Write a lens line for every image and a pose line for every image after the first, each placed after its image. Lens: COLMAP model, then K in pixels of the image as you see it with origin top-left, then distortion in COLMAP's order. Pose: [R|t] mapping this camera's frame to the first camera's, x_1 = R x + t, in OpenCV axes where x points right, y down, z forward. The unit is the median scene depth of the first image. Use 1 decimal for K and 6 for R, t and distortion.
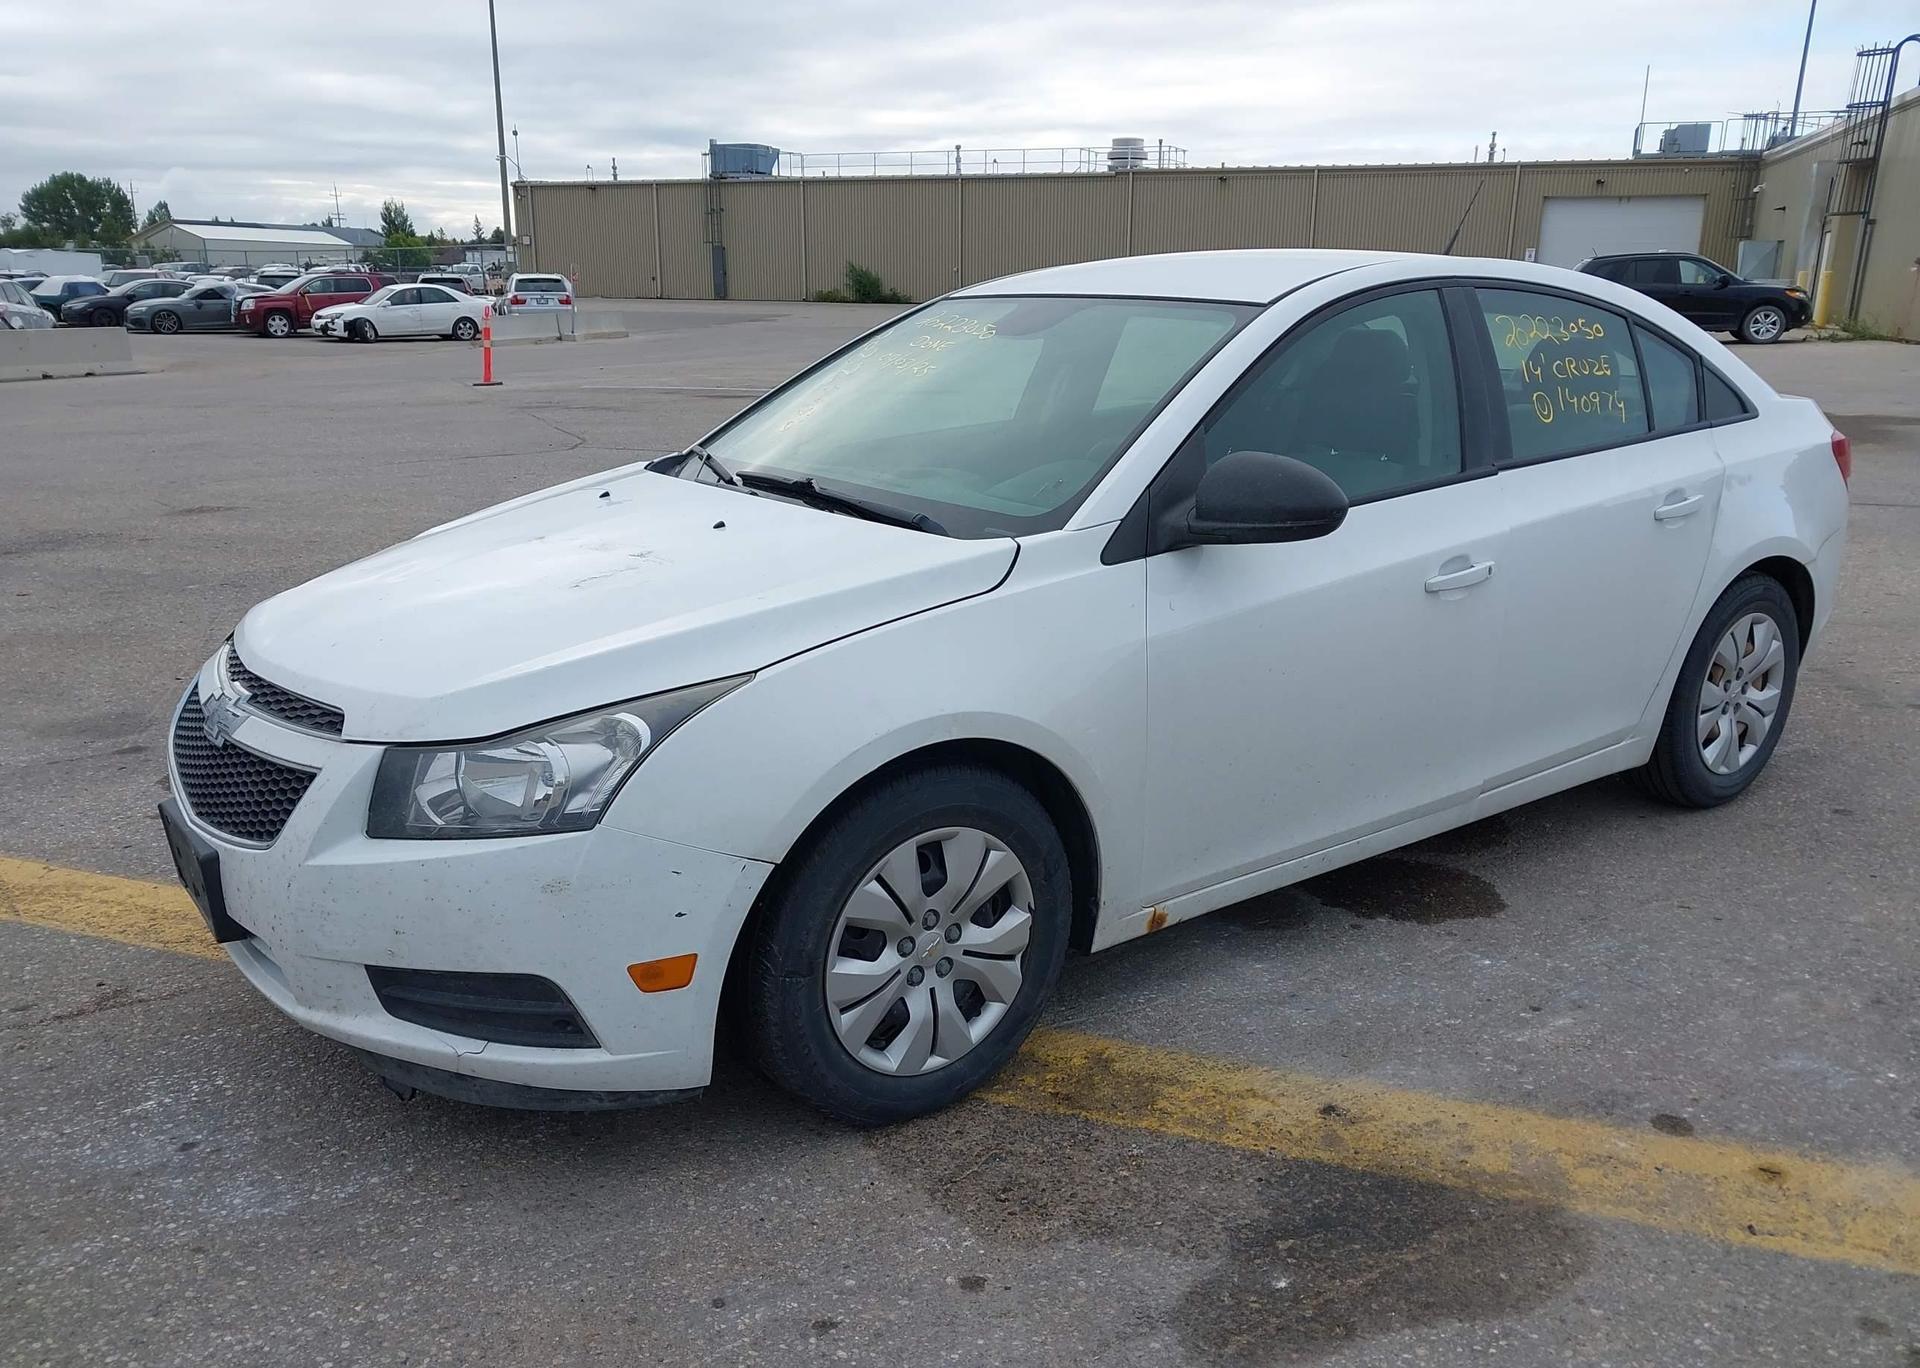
lens RADIAL K [[1512.6, 0, 957.6], [0, 1512.6, 740.5], [0, 0, 1]] dist [0.006178, -0.003591]
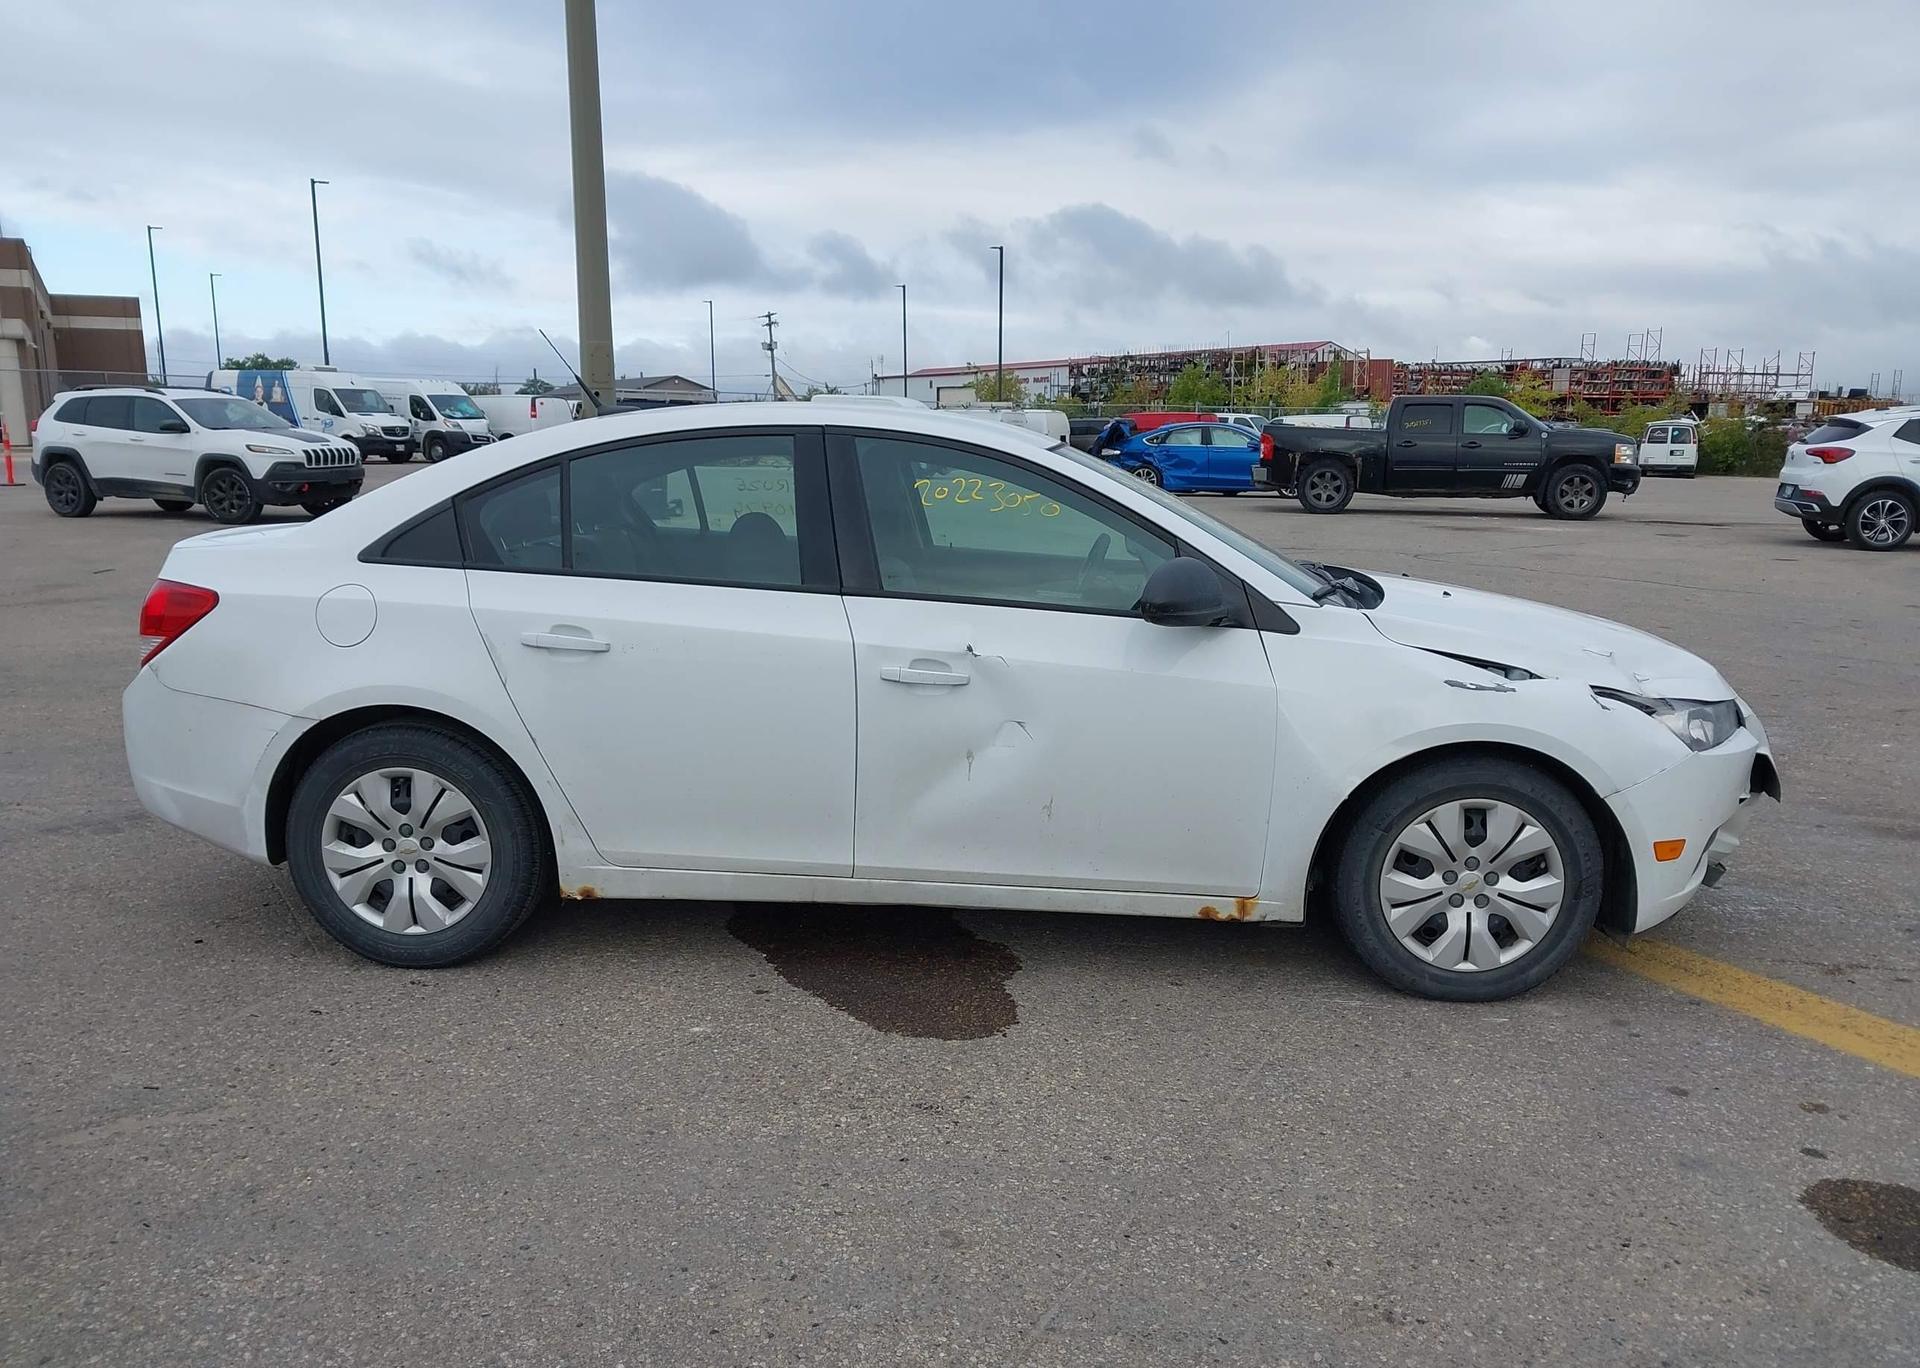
lens RADIAL K [[1512.6, 0, 957.6], [0, 1512.6, 740.5], [0, 0, 1]] dist [0.006178, -0.003591]
pose [[-0.761696, -0.139731, 0.632688, -0.880732], [0.179265, 0.892905, 0.413019, -0.775325], [-0.622642, 0.428014, -0.655073, 2.529175]]
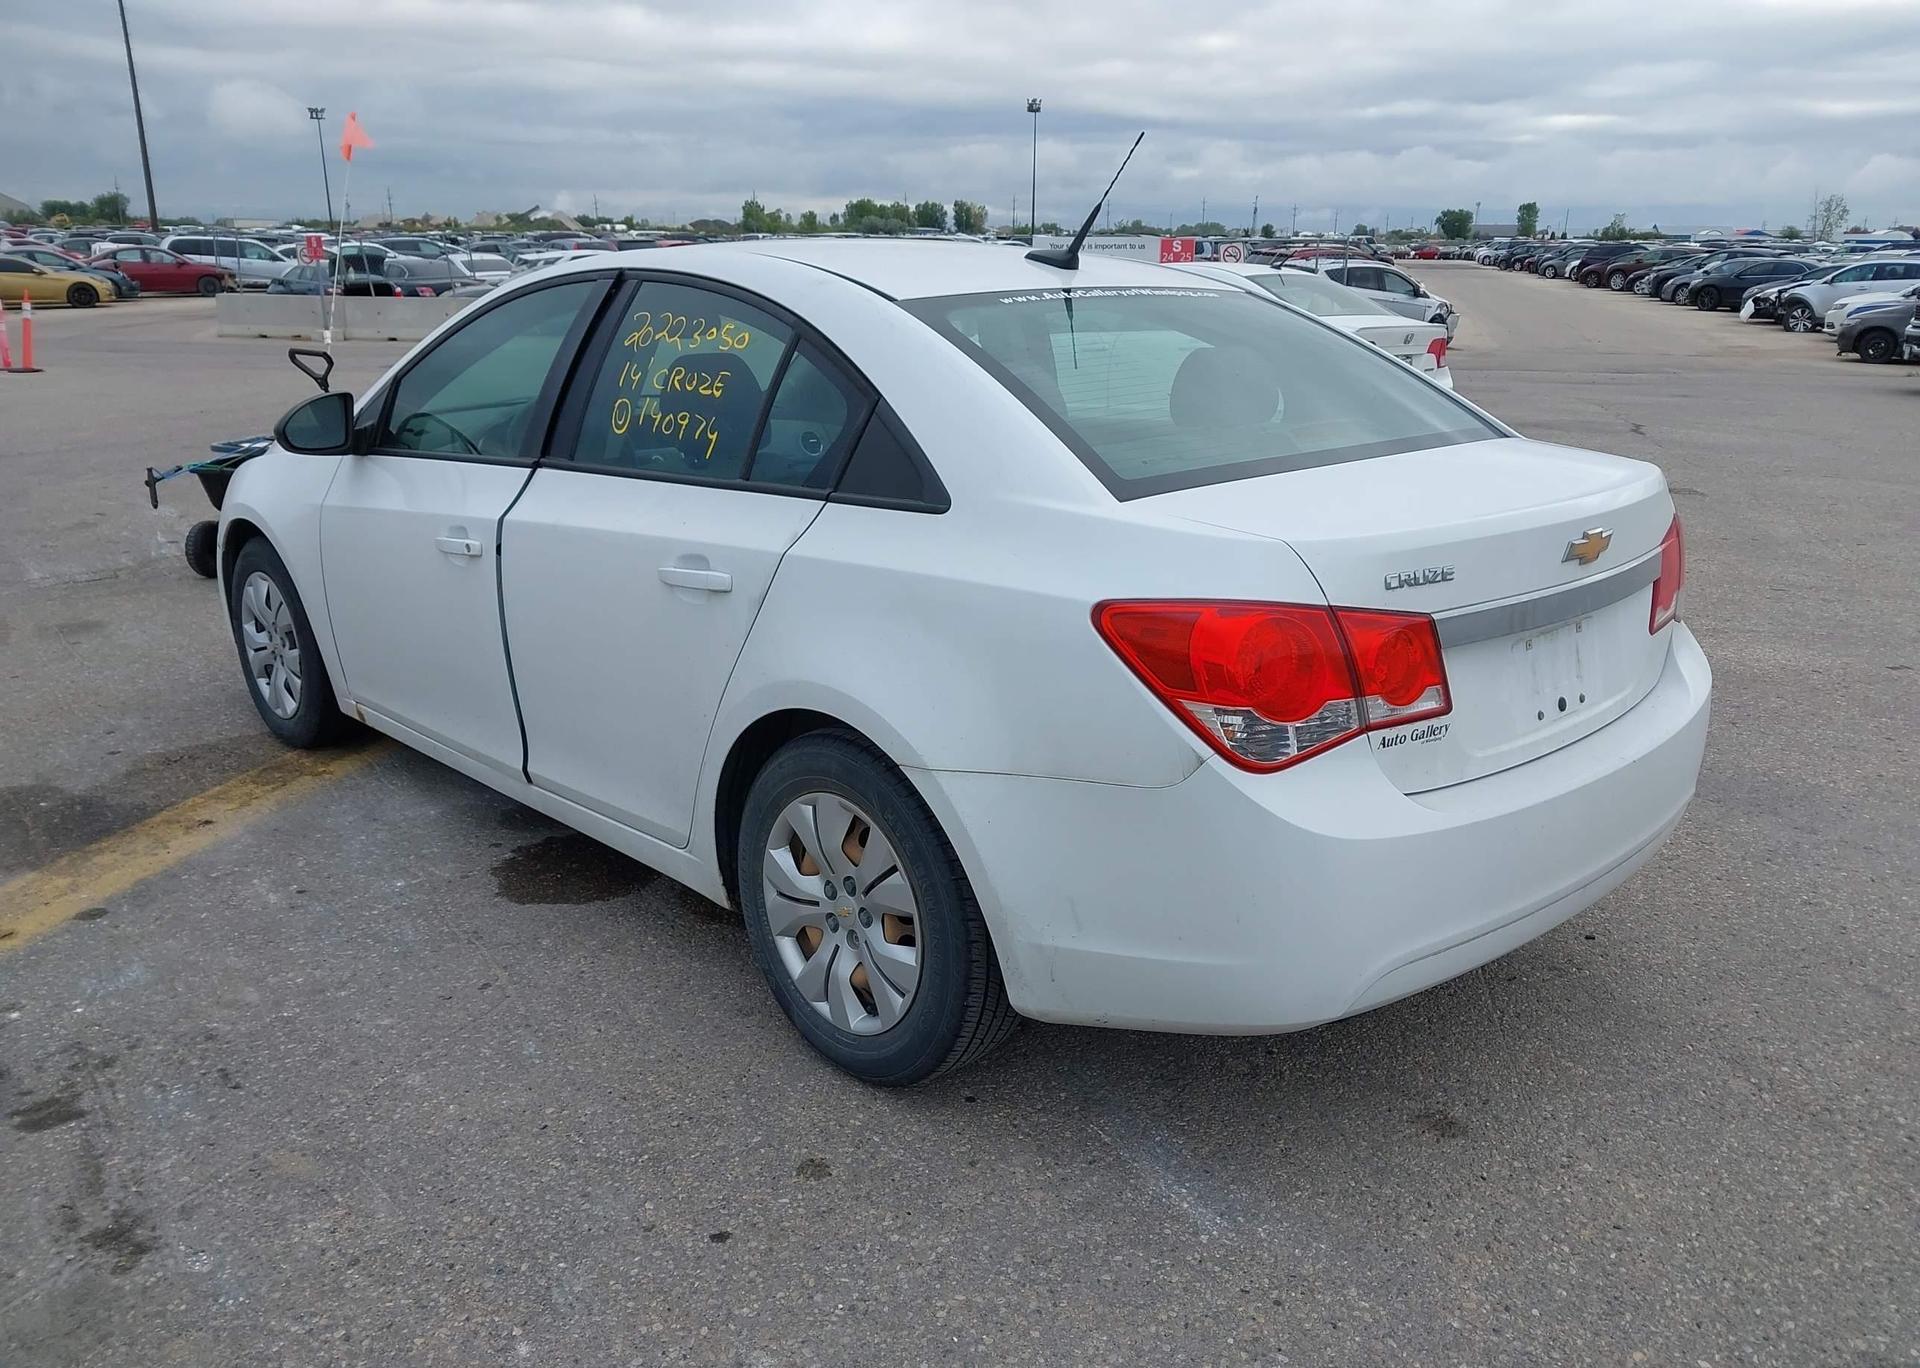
lens RADIAL K [[1485.7, 0, 965.7], [0, 1485.7, 745.0], [0, 0, 1]] dist [-0.001422, 0.011750]
pose [[0.129932, 0.312407, -0.941020, 1.640561], [-0.295110, 0.918239, 0.264096, -0.421471], [0.946587, 0.243390, 0.211504, 1.326740]]
